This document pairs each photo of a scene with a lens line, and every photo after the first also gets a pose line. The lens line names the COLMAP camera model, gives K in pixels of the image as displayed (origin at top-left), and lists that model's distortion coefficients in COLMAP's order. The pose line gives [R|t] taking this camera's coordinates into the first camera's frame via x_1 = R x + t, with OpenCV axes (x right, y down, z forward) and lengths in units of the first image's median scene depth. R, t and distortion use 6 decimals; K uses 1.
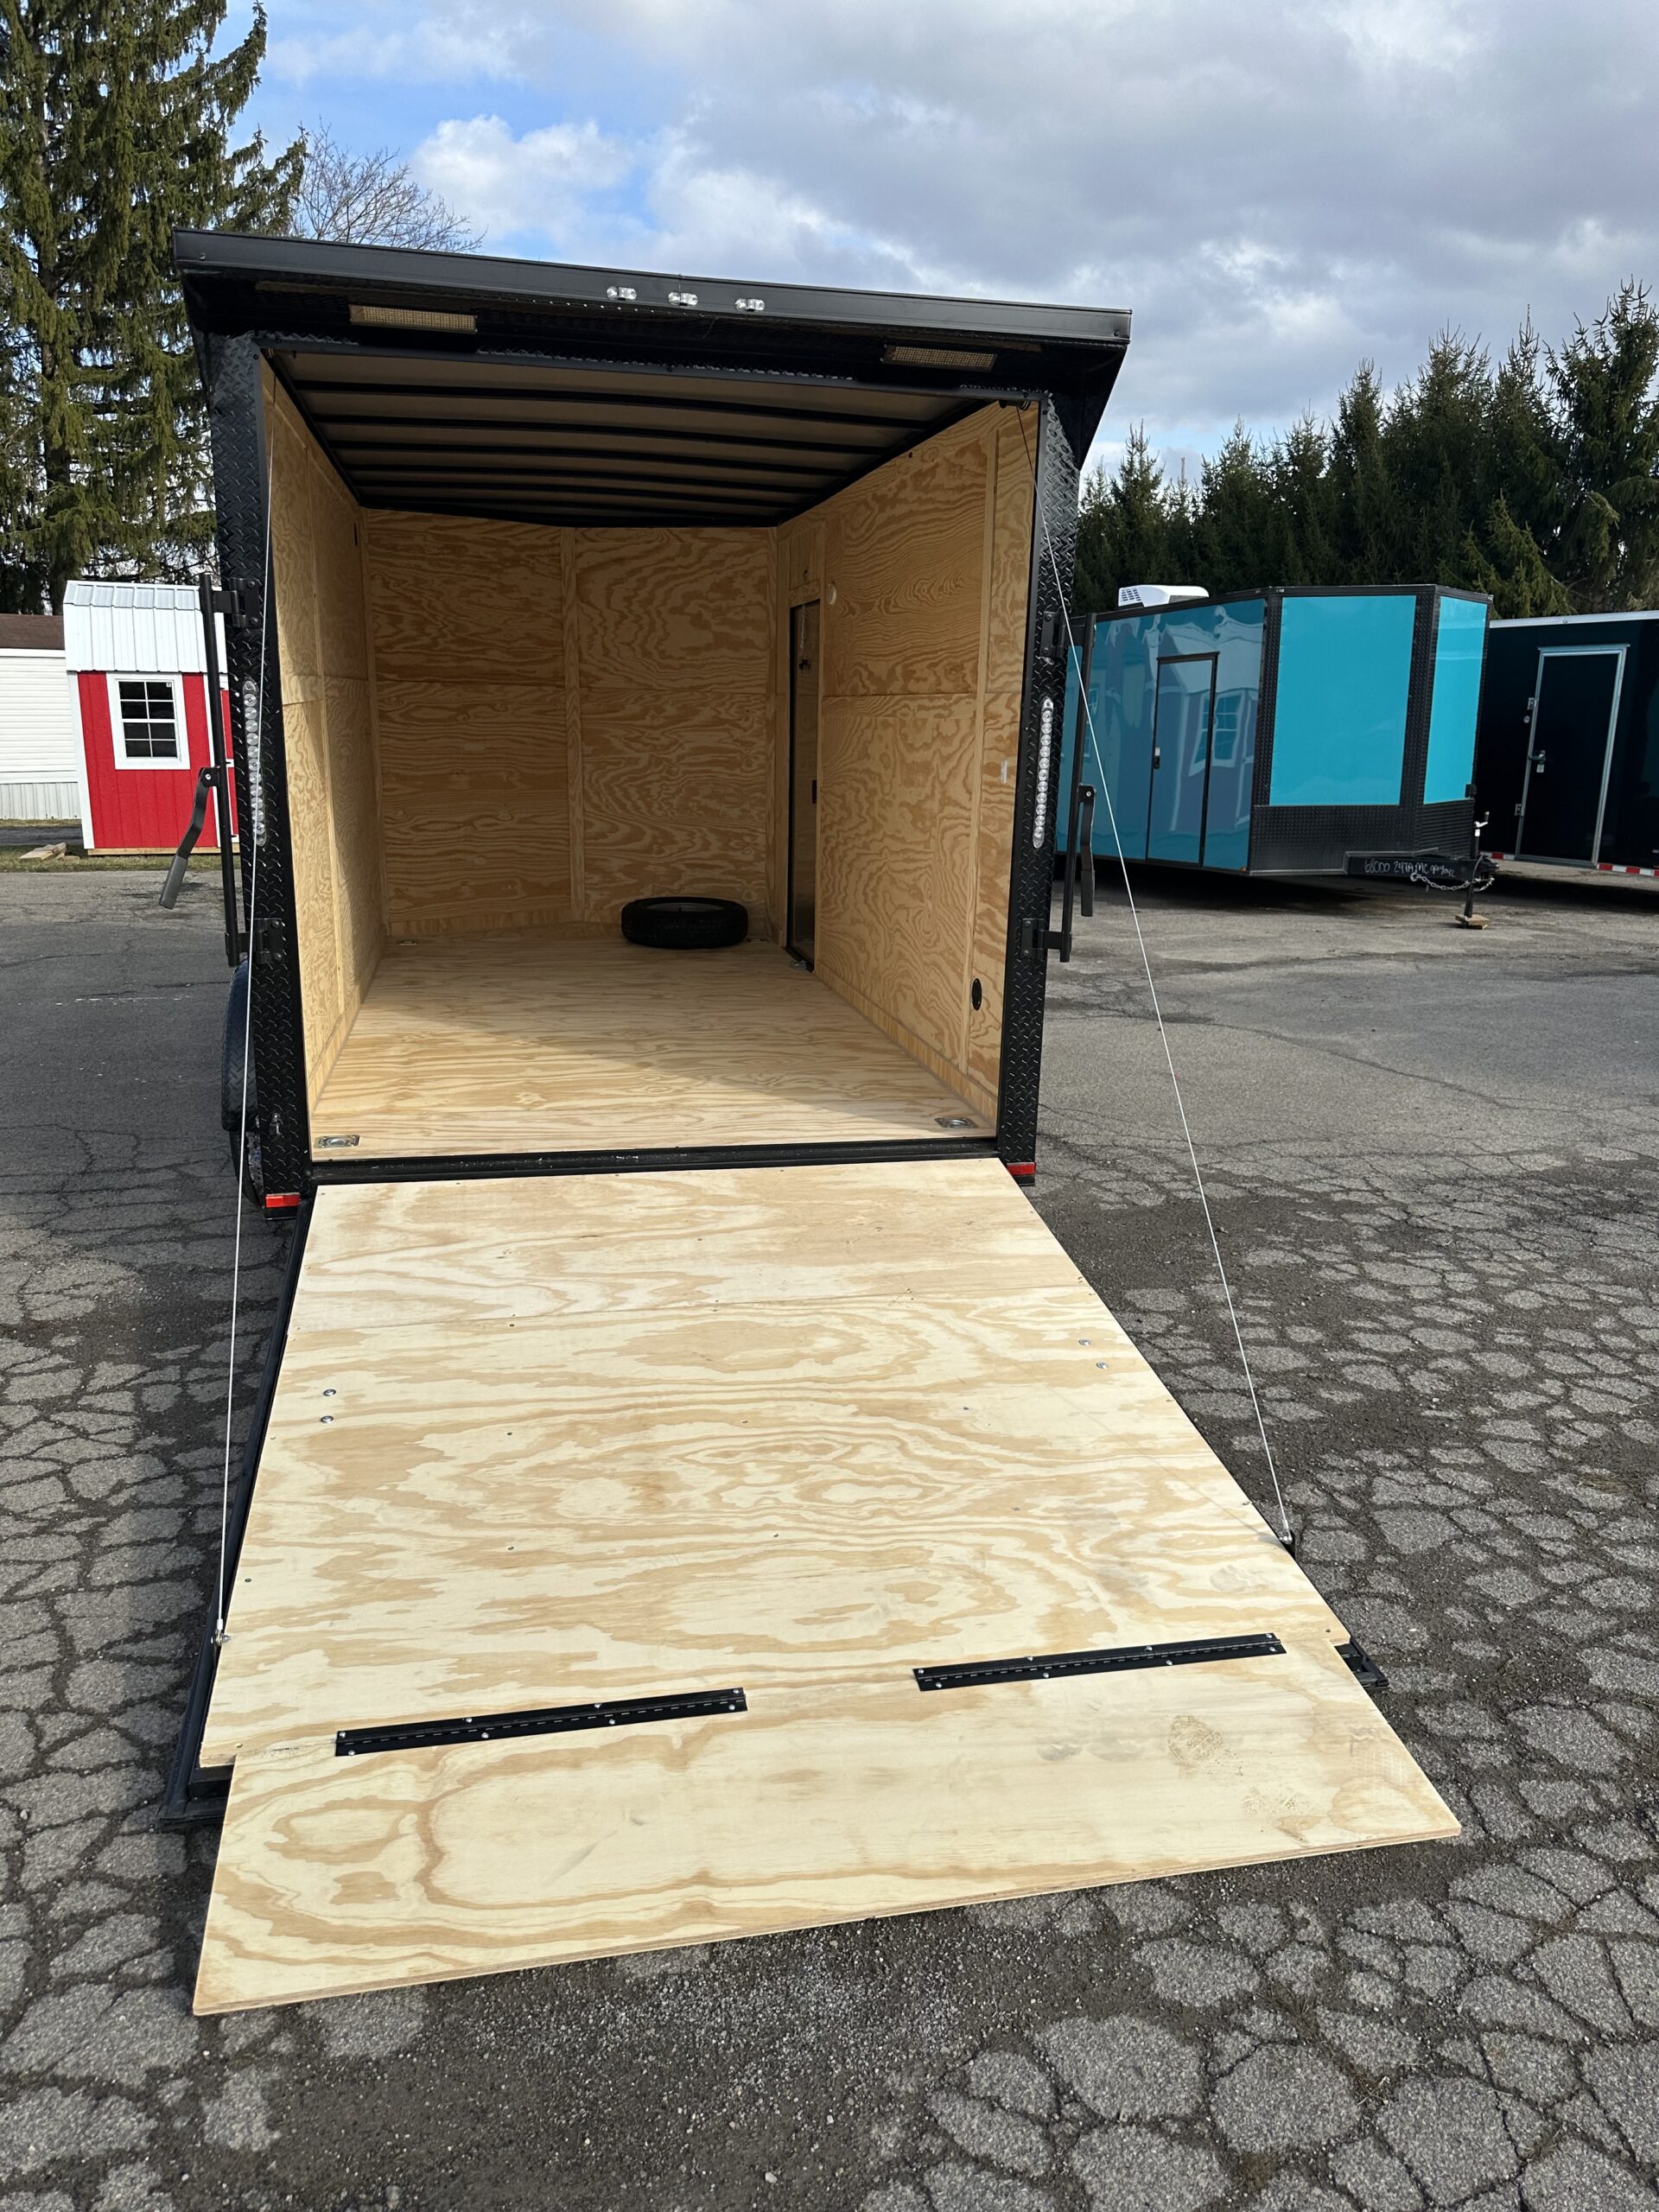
lens RADIAL K [[1612.0, 0, 819.2], [0, 1612.0, 1115.7], [0, 0, 1]] dist [0.008503, -0.022075]
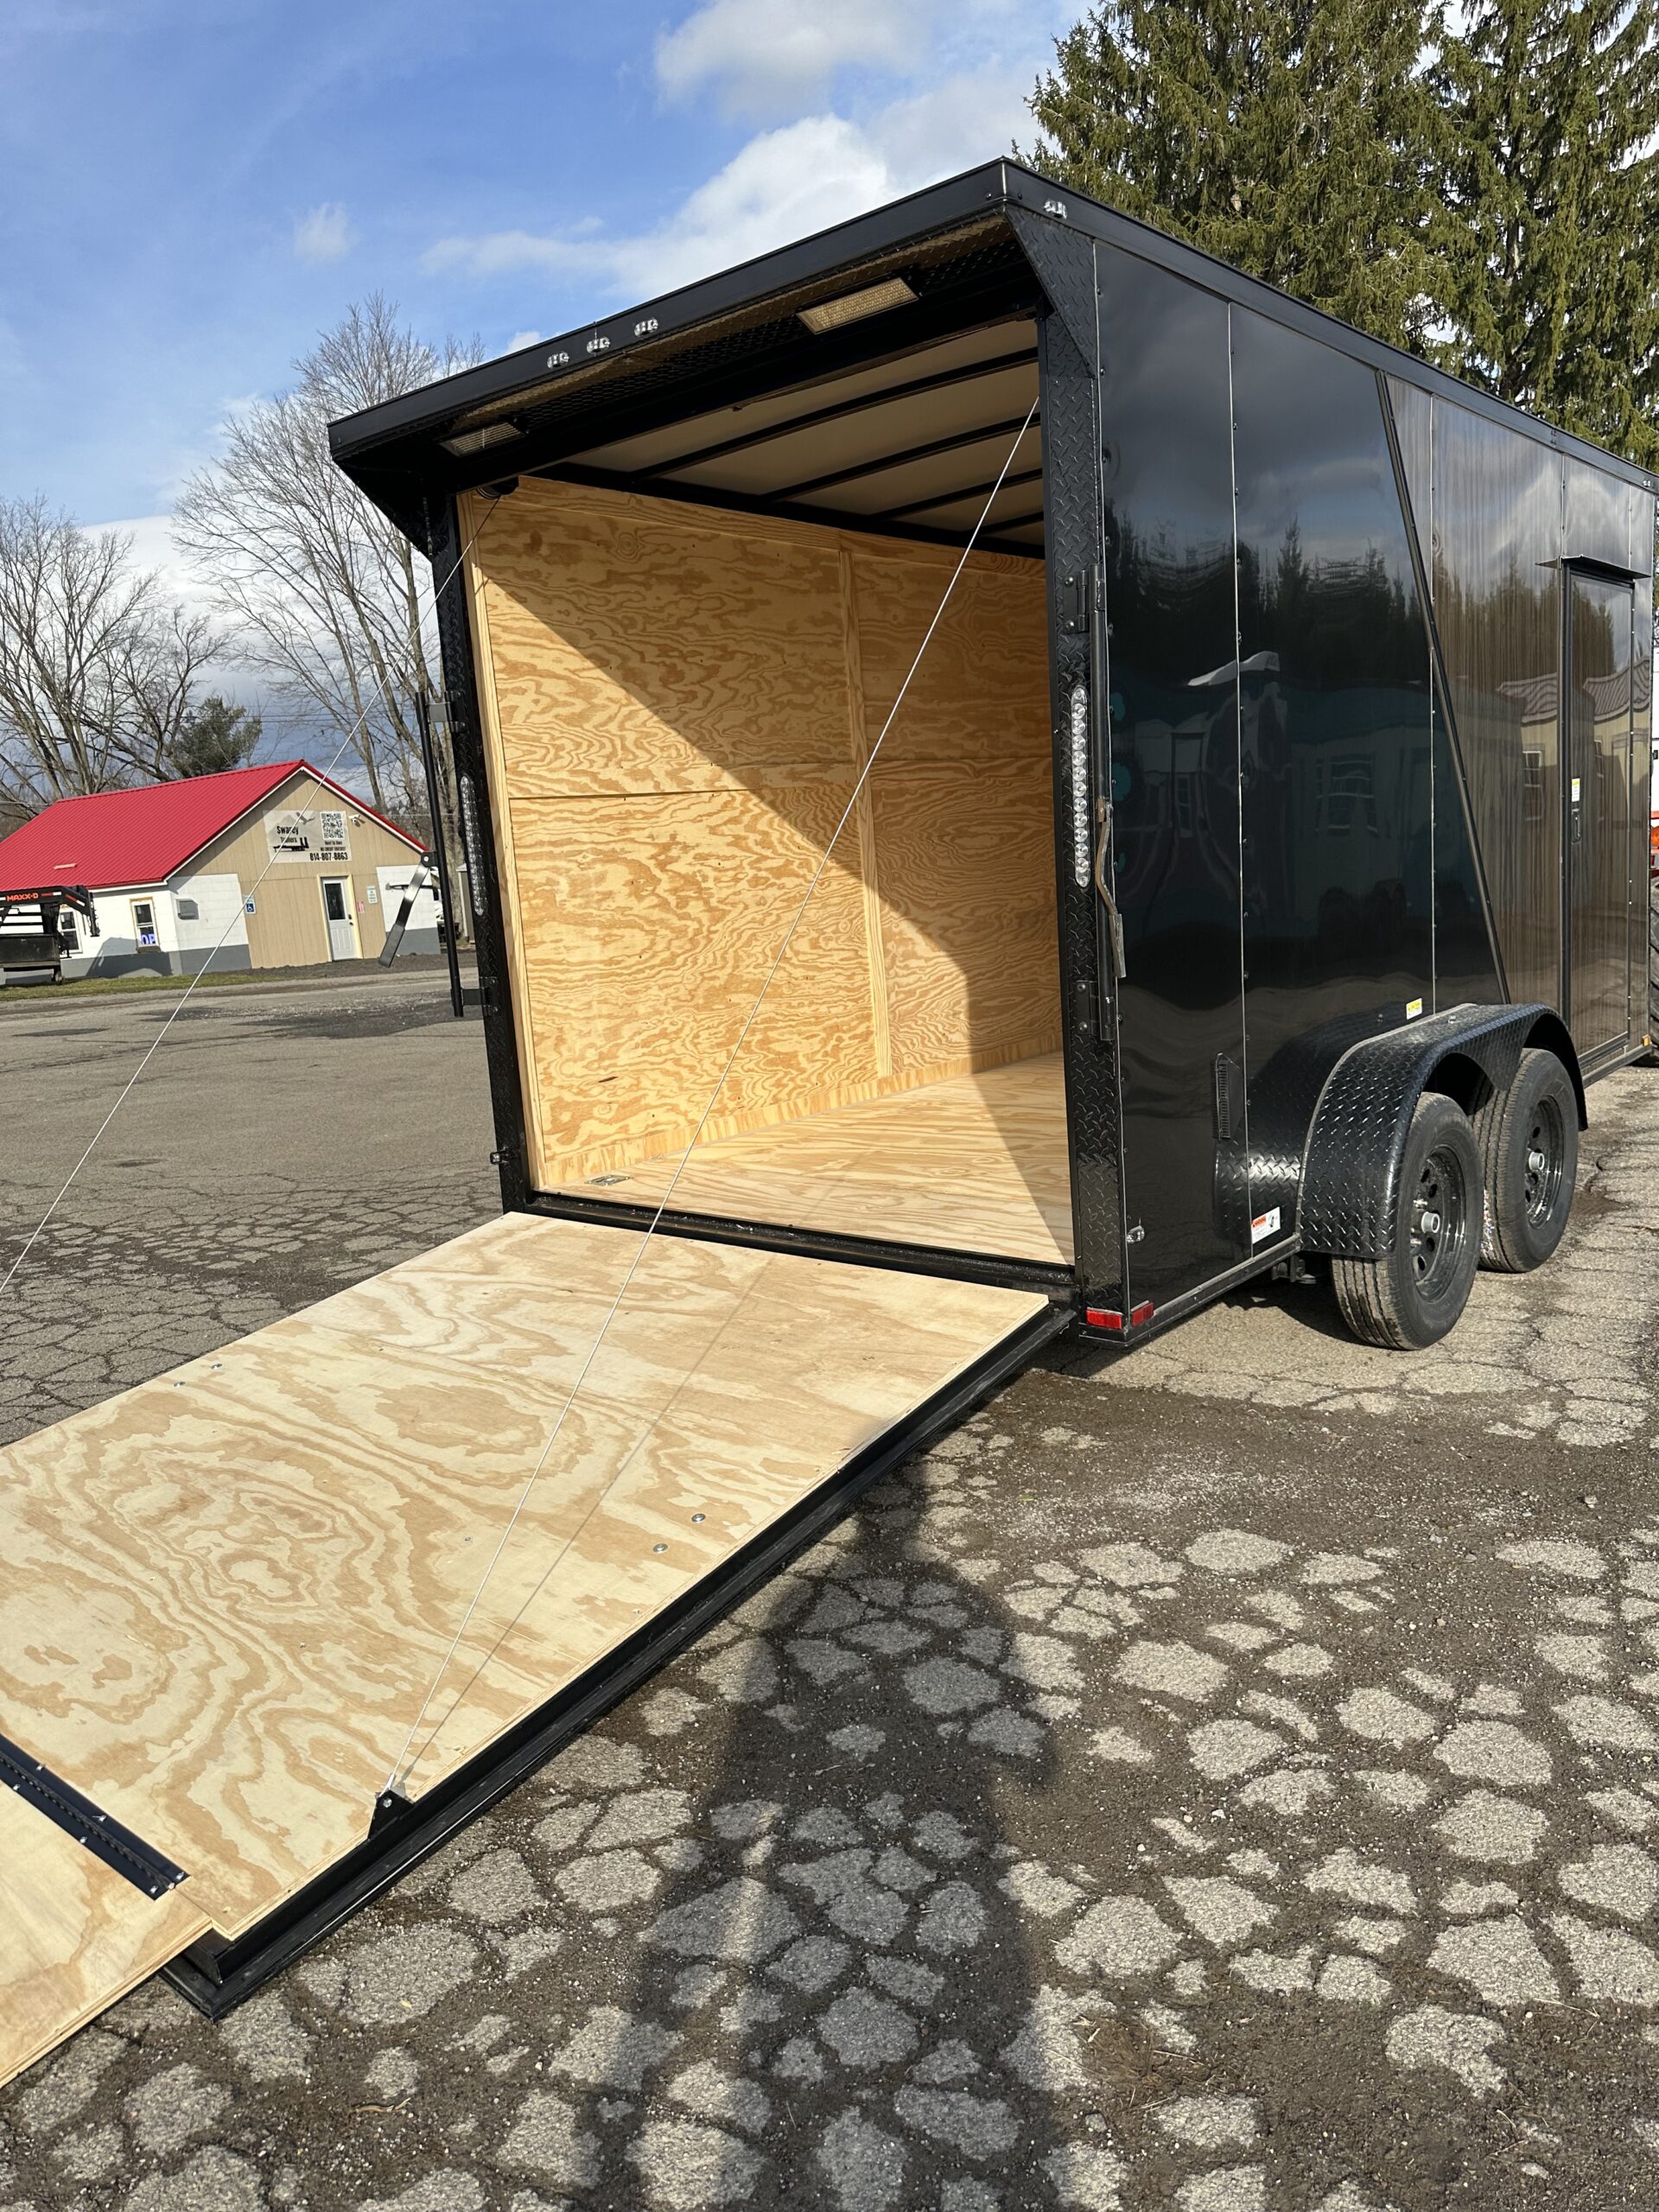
lens RADIAL K [[1612.0, 0, 814.1], [0, 1612.0, 1100.4], [0, 0, 1]] dist [0.008503, -0.022075]
pose [[0.610018, 0.073012, -0.789017, 0.676481], [-0.121610, 0.992576, -0.002173, -0.053873], [0.783000, 0.097279, 0.614368, 0.470418]]
